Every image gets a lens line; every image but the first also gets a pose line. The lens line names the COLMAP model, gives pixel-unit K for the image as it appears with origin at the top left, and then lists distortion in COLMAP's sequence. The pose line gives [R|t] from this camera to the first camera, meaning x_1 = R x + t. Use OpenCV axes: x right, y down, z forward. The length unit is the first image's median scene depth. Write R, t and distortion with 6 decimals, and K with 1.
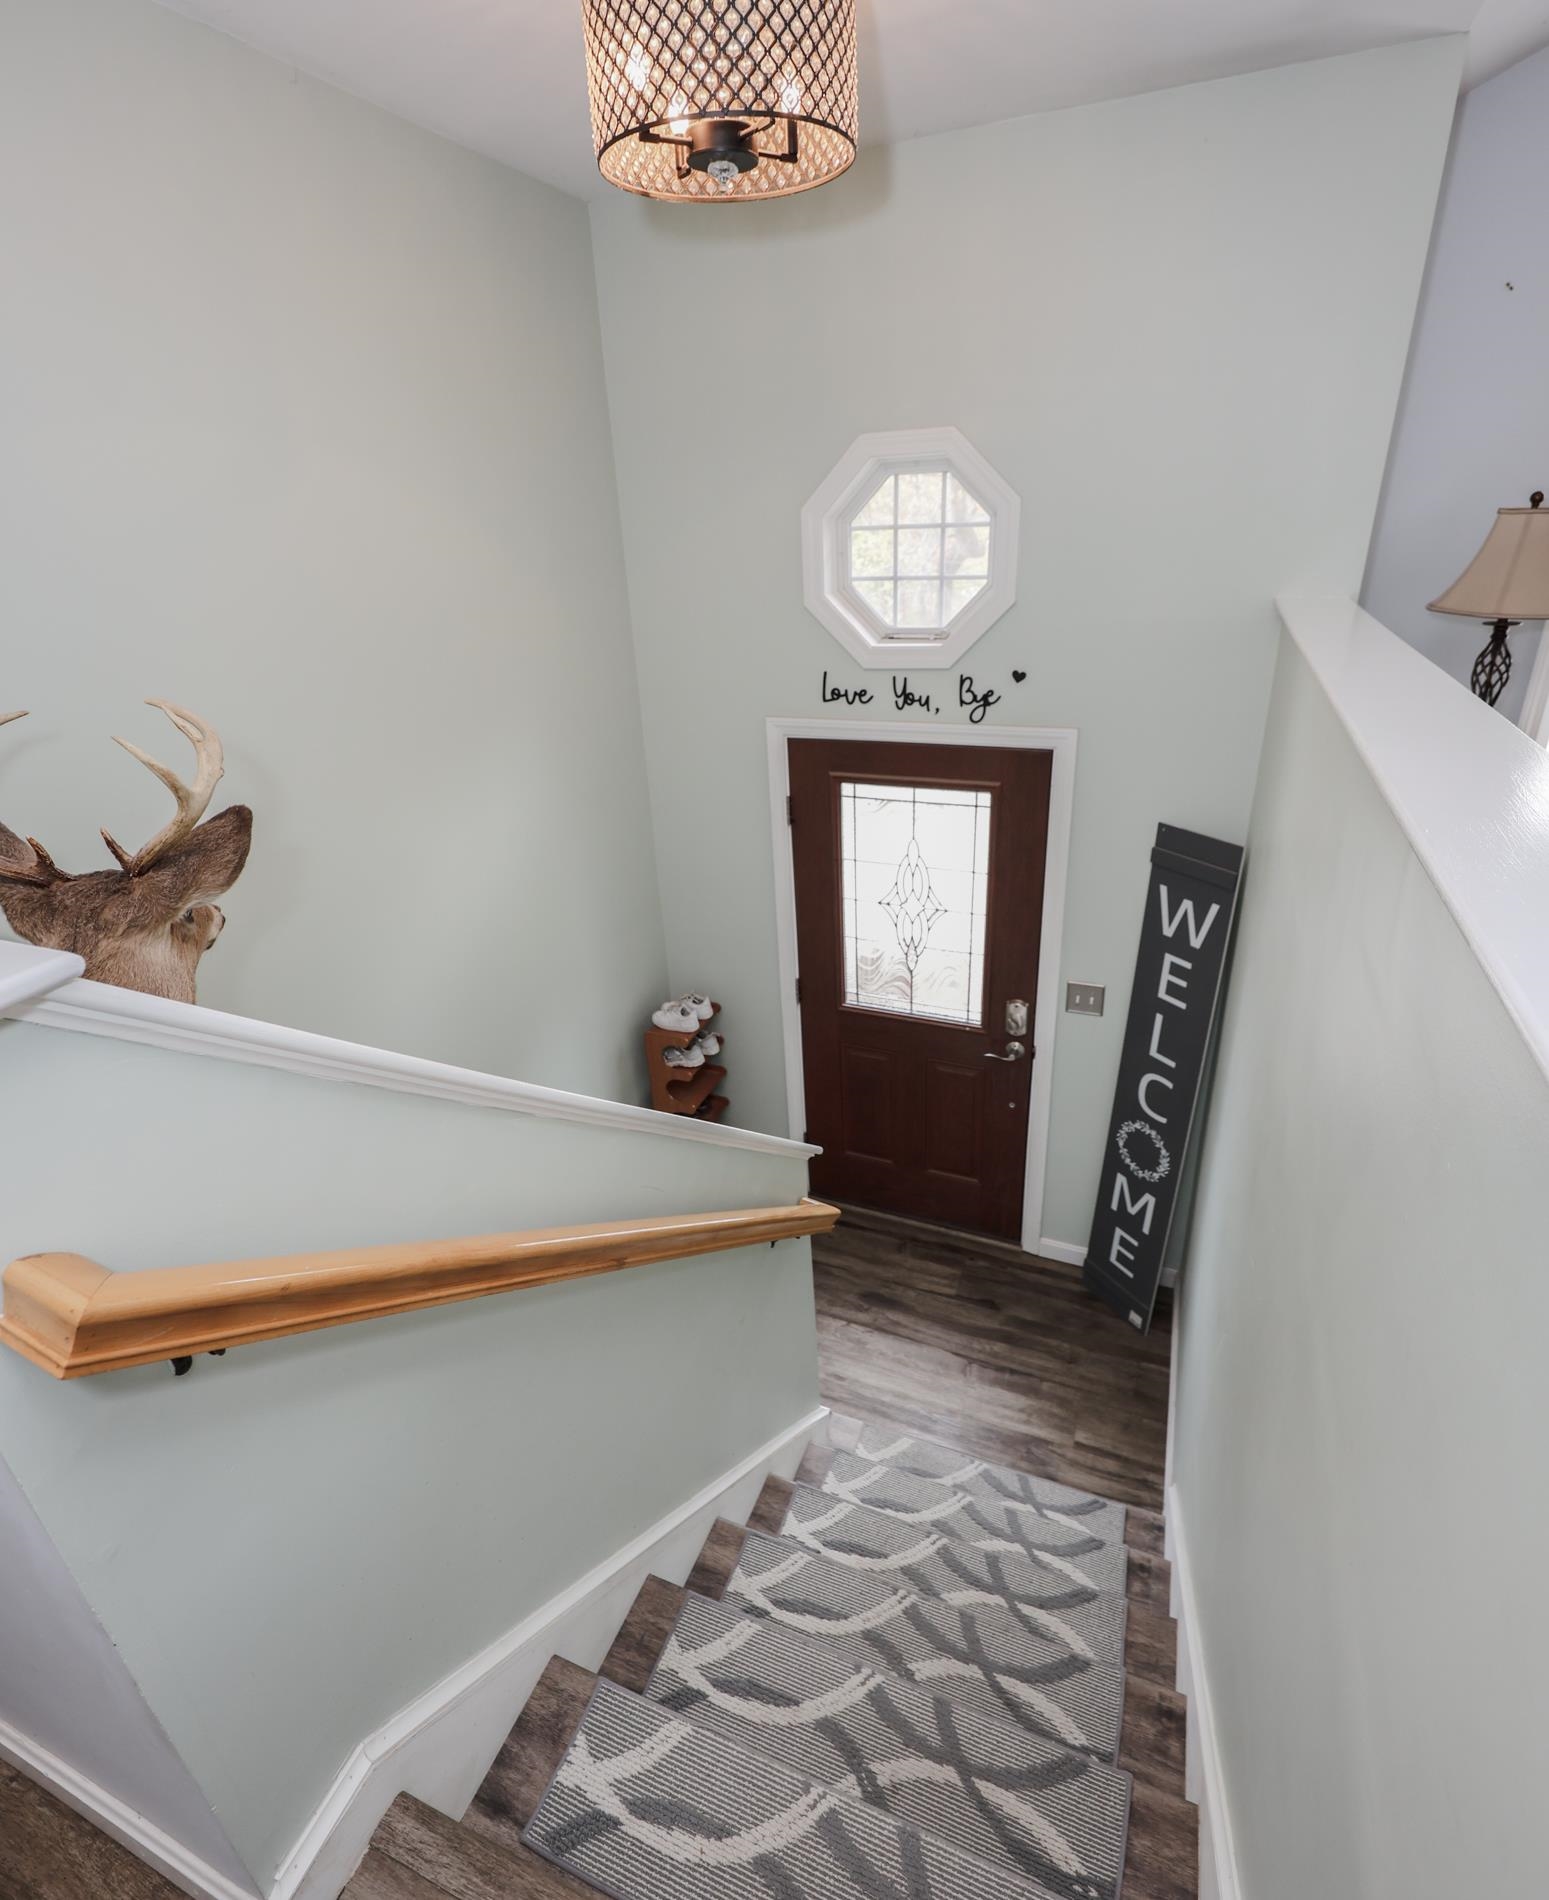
lens RADIAL K [[932.9, 0, 778.5], [0, 932.9, 916.7], [0, 0, 1]] dist [0.003396, 0.000498]
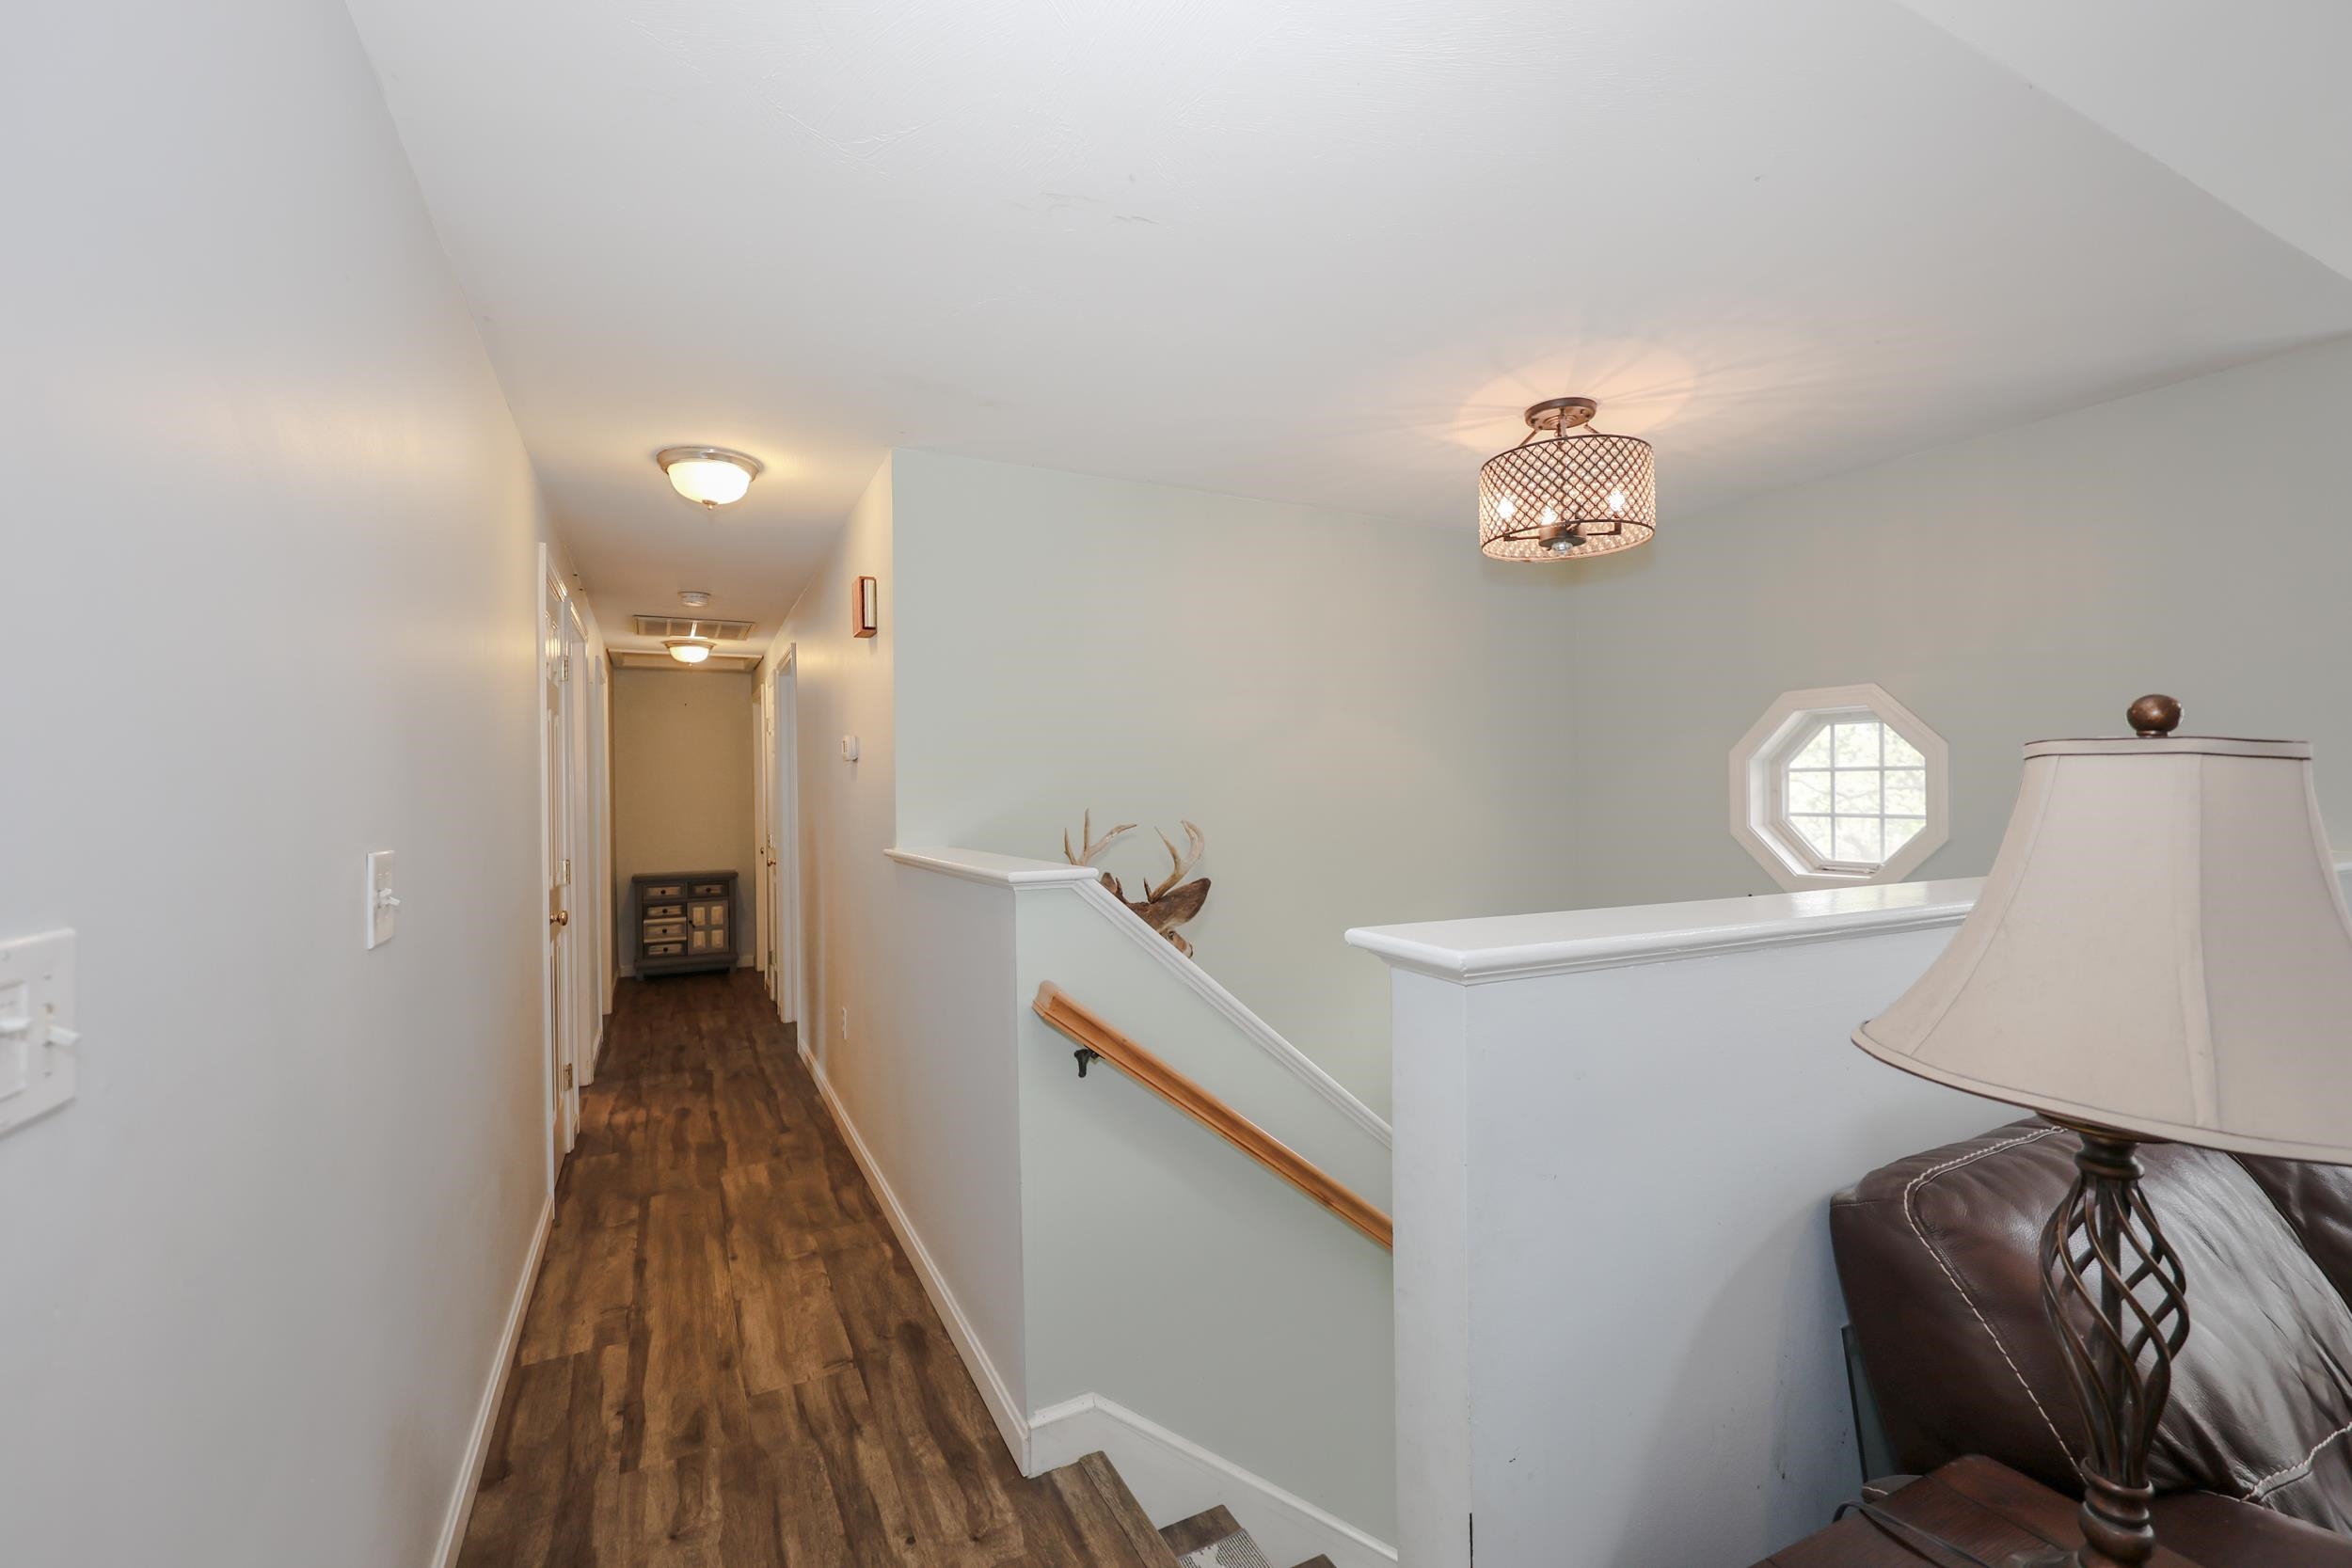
lens RADIAL K [[995.3, 0, 1169.8], [0, 995.3, 786.5], [0, 0, 1]] dist [0.002999, -0.000300]
pose [[0.761075, 0.037587, -0.647574, 0.540989], [-0.283659, 0.917091, -0.280146, 0.243517], [0.583354, 0.396902, 0.708637, -0.431497]]
